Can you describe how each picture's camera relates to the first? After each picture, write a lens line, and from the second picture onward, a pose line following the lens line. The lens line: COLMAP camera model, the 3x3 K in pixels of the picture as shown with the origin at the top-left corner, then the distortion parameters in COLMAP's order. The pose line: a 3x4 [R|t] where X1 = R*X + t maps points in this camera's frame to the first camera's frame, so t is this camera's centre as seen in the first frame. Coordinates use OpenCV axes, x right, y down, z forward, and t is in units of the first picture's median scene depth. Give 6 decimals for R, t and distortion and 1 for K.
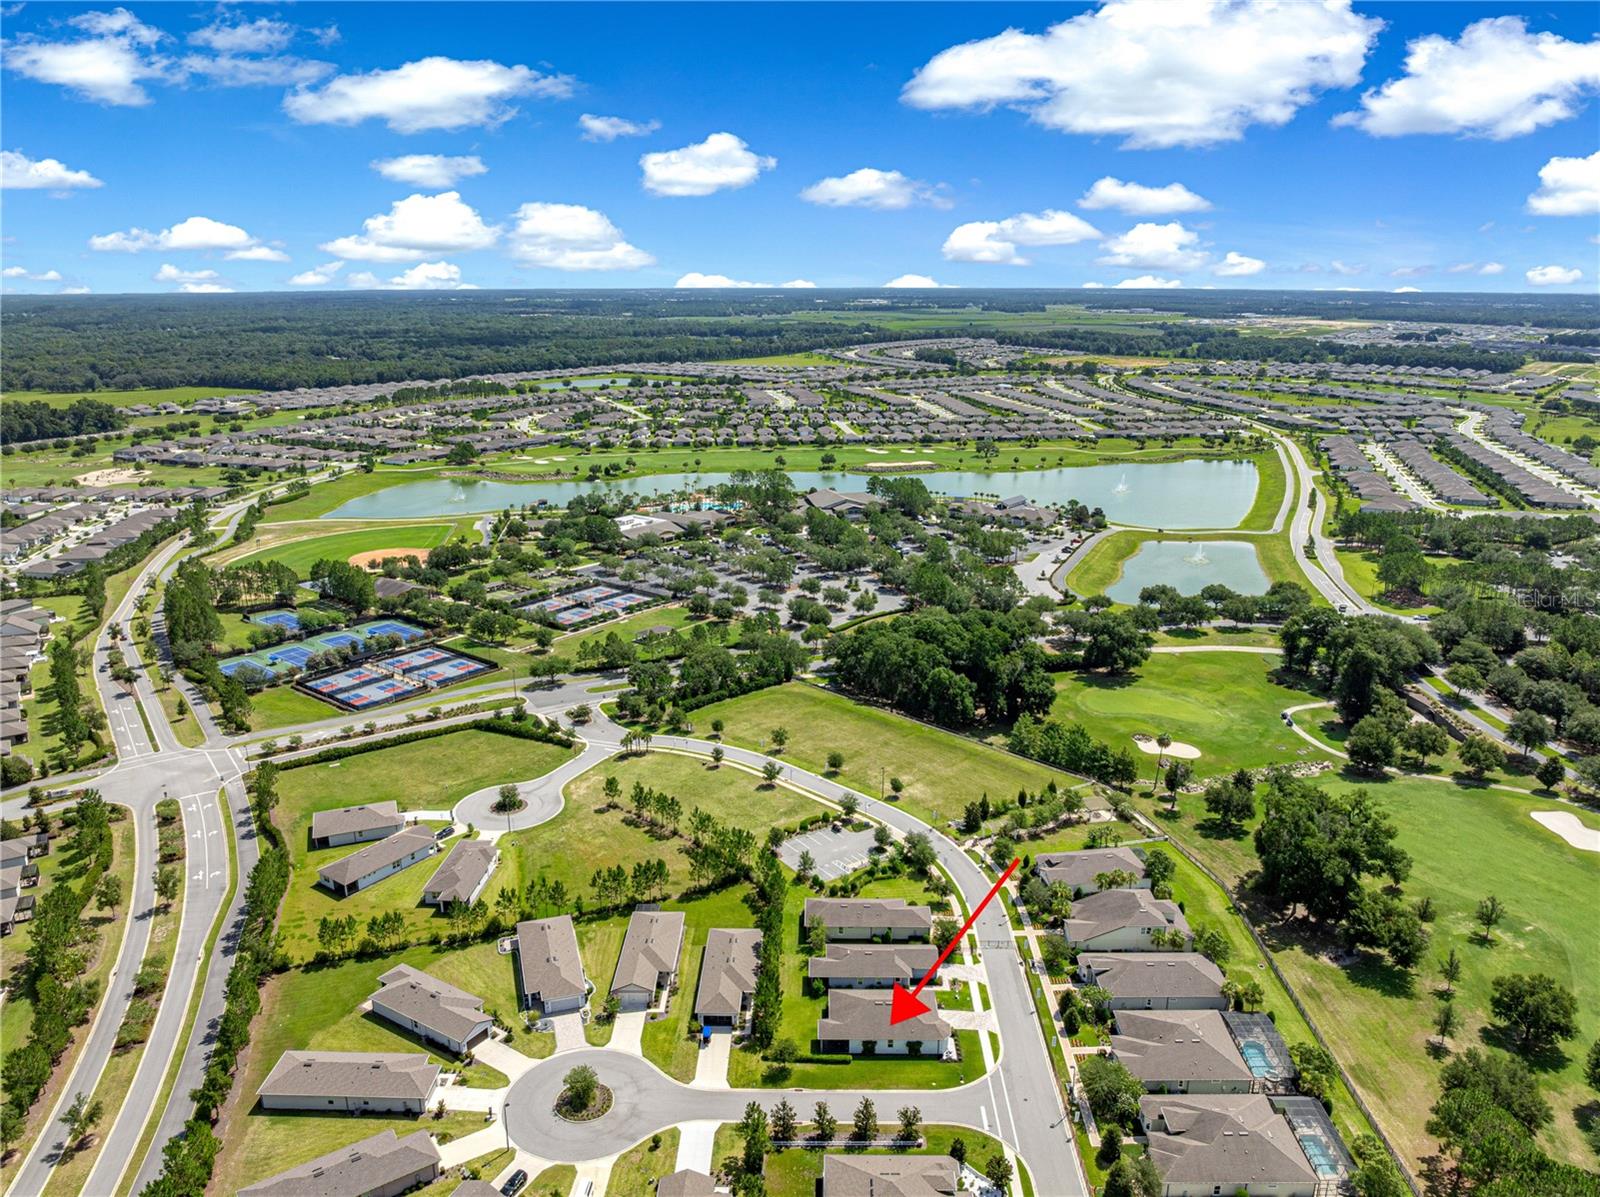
lens RADIAL K [[1129.2, 0, 799.5], [0, 1129.2, 599.6], [0, 0, 1]] dist [-0.051329, 0.022959]
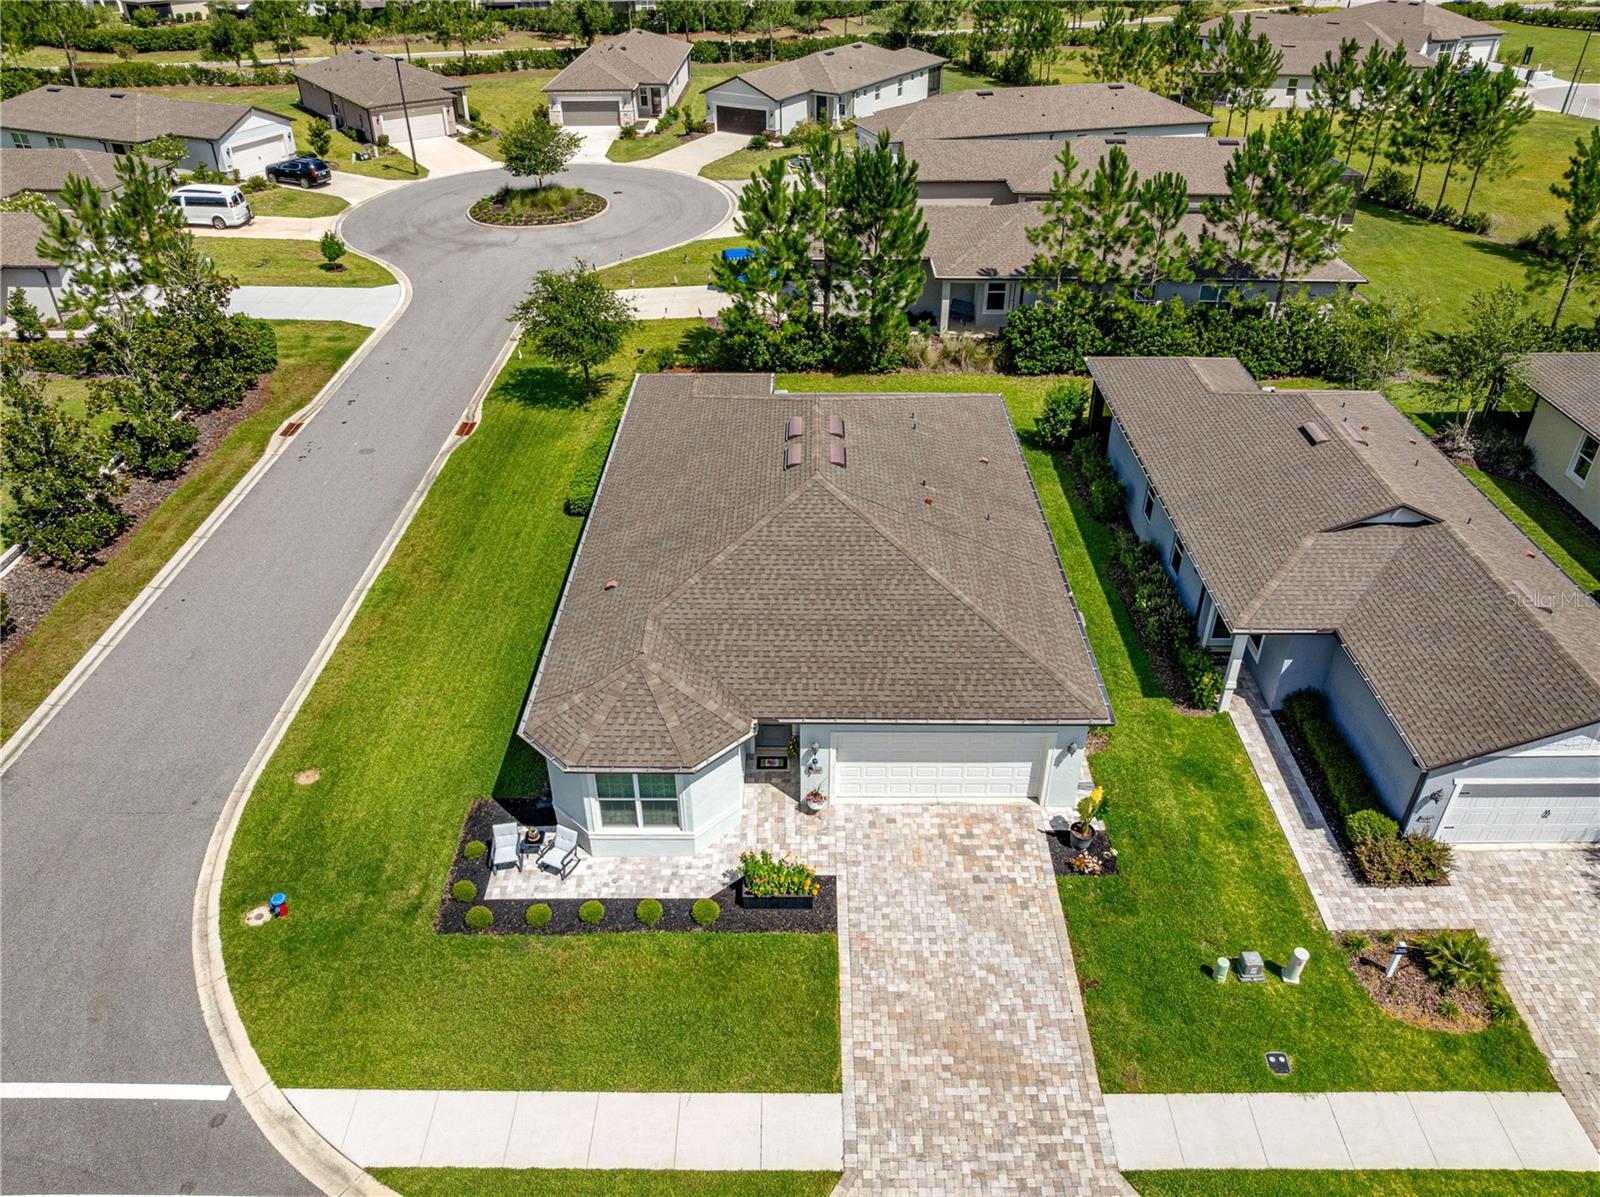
lens RADIAL K [[1129.2, 0, 804.7], [0, 1129.2, 600.1], [0, 0, 1]] dist [-0.051329, 0.022959]
pose [[0.013380, 0.563080, -0.826294, 0.219825], [-0.253736, 0.801231, 0.541892, 0.271069], [0.967181, 0.202410, 0.153595, 0.934541]]
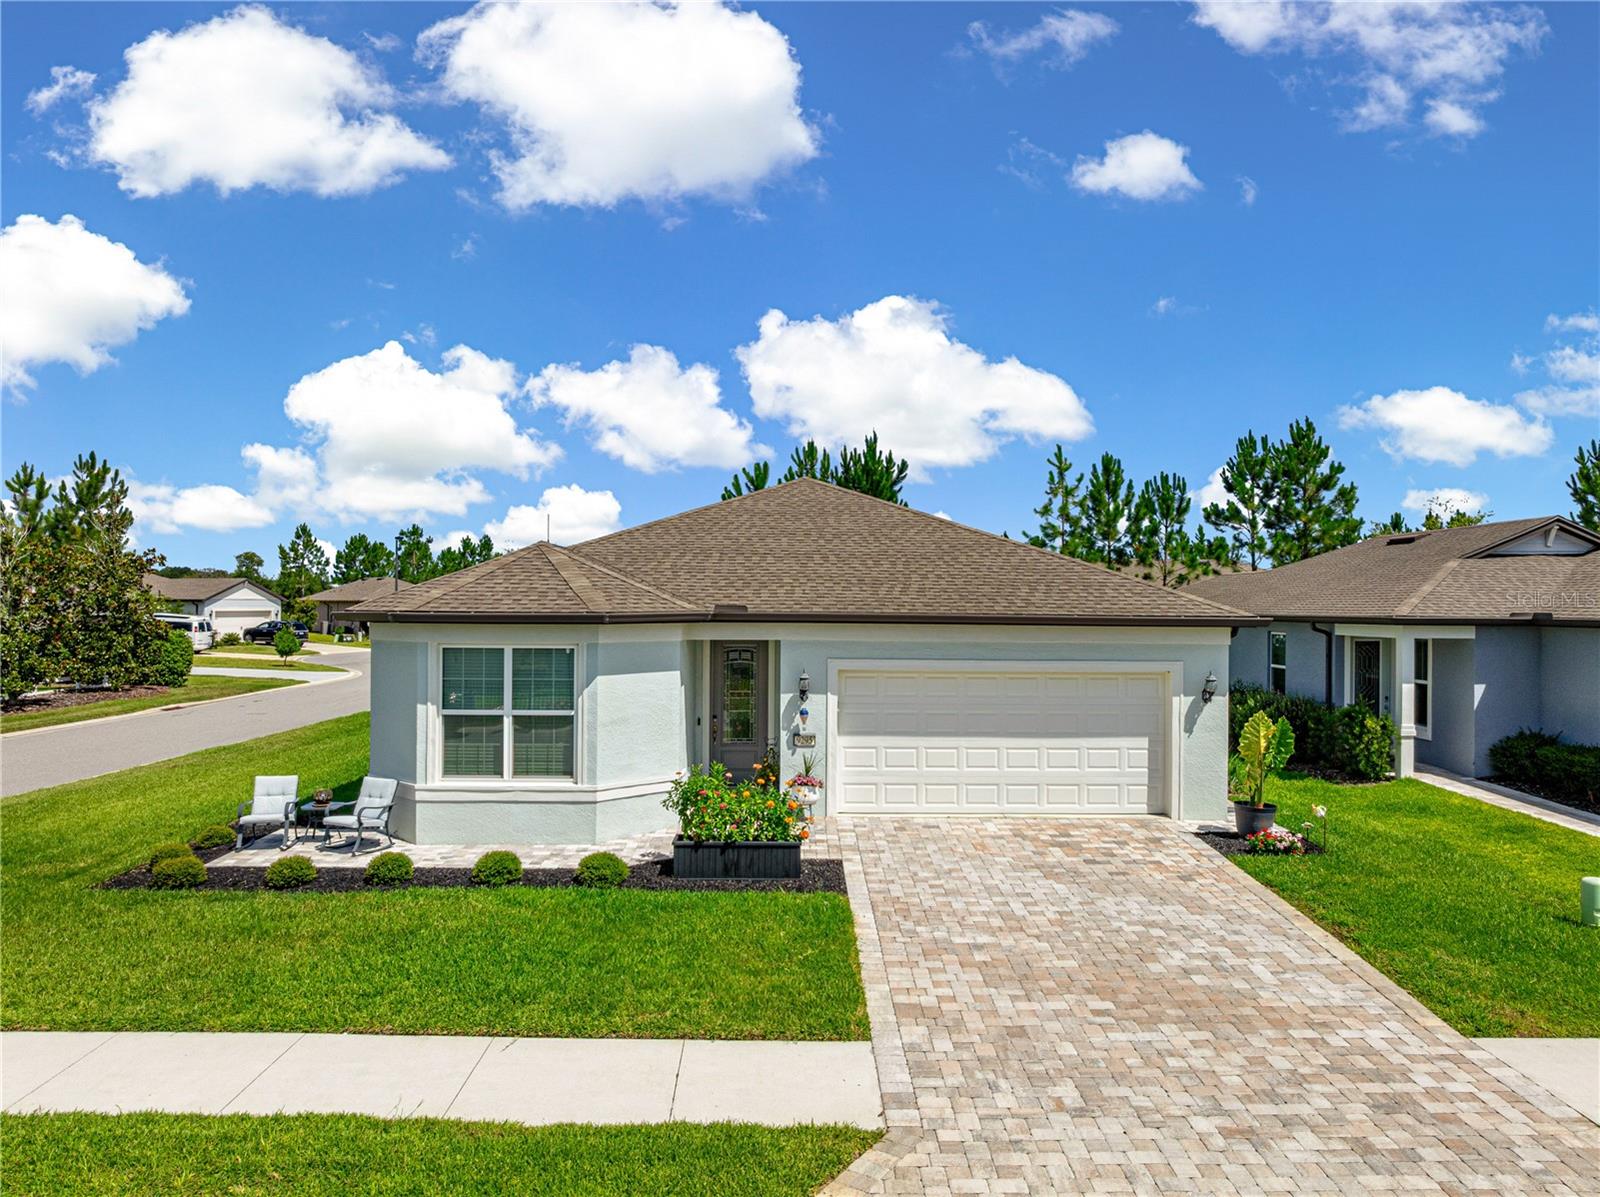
lens RADIAL K [[1129.2, 0, 811.5], [0, 1129.2, 593.5], [0, 0, 1]] dist [-0.051329, 0.022959]
pose [[0.033369, 0.000903, -0.999443, 0.202981], [-0.265193, 0.964162, -0.007983, 0.353217], [0.963618, 0.265311, 0.032413, 0.956322]]
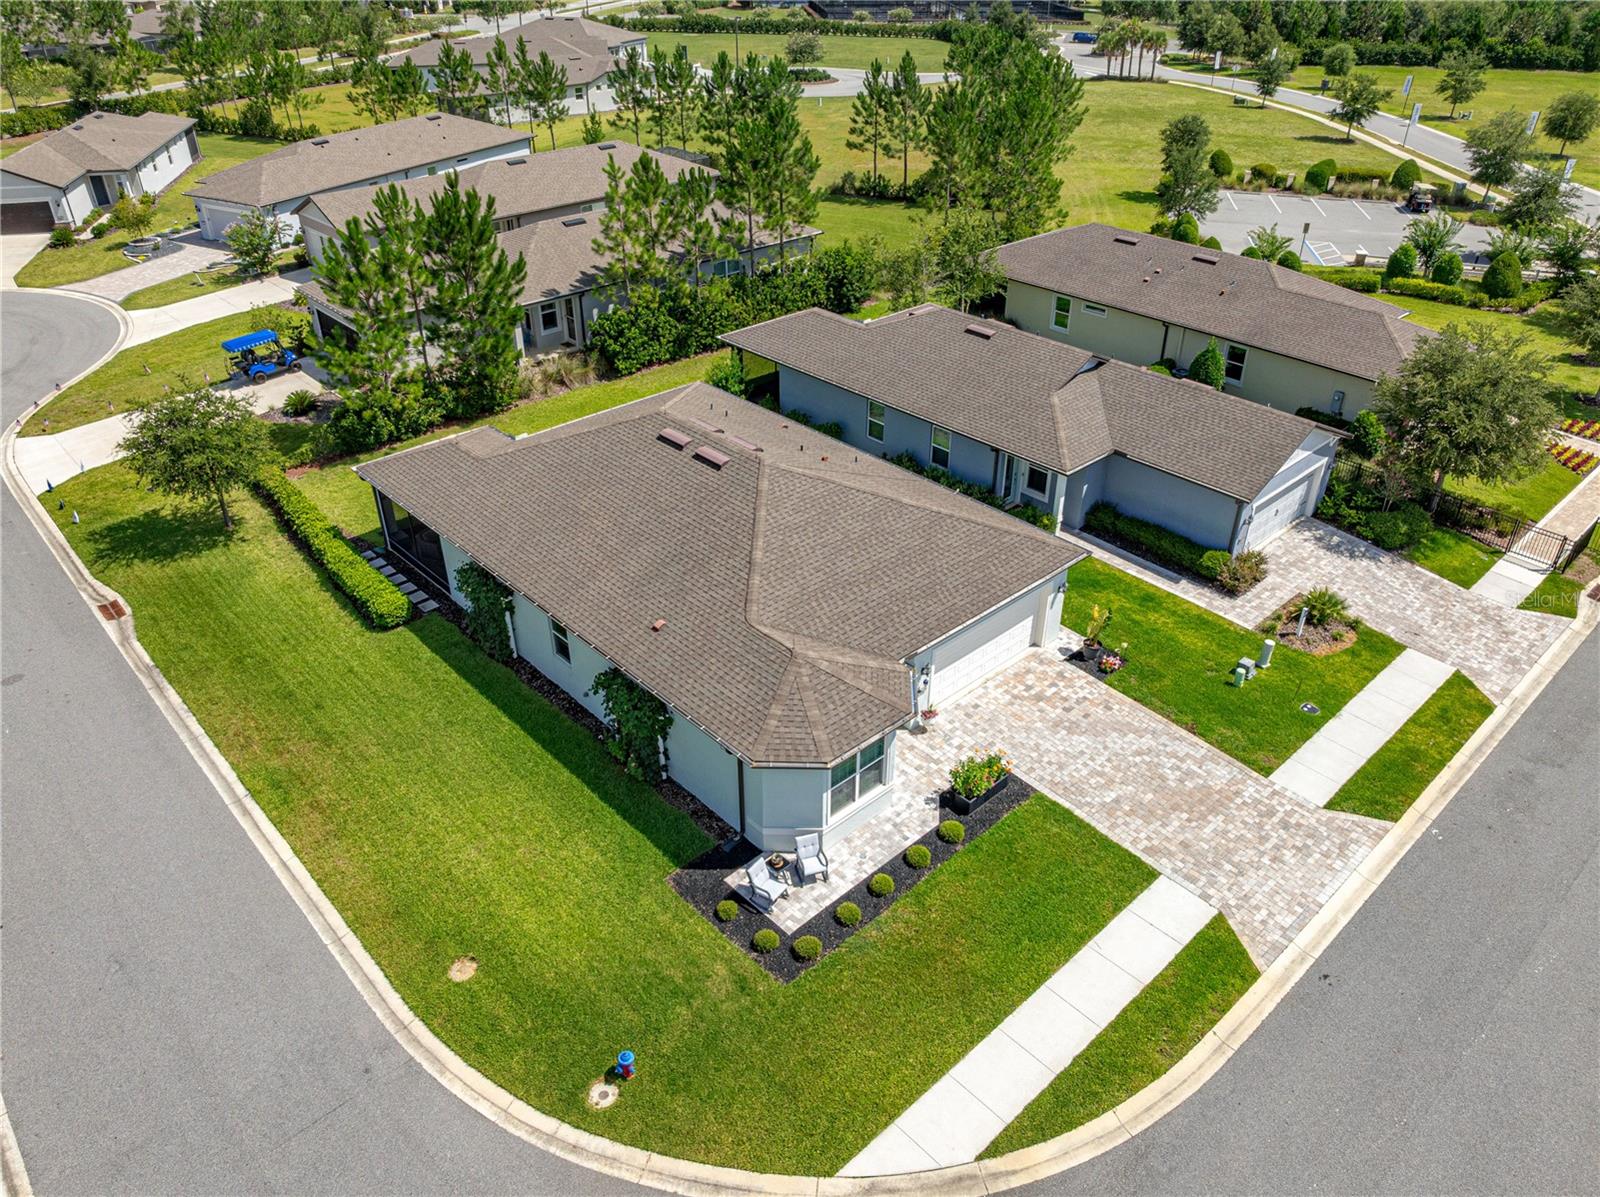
lens RADIAL K [[1129.2, 0, 805.2], [0, 1129.2, 600.1], [0, 0, 1]] dist [-0.051329, 0.022959]
pose [[0.692520, 0.393153, -0.604853, 0.195042], [-0.188189, 0.907868, 0.374646, 0.295905], [0.696420, -0.145623, 0.702704, 0.841510]]
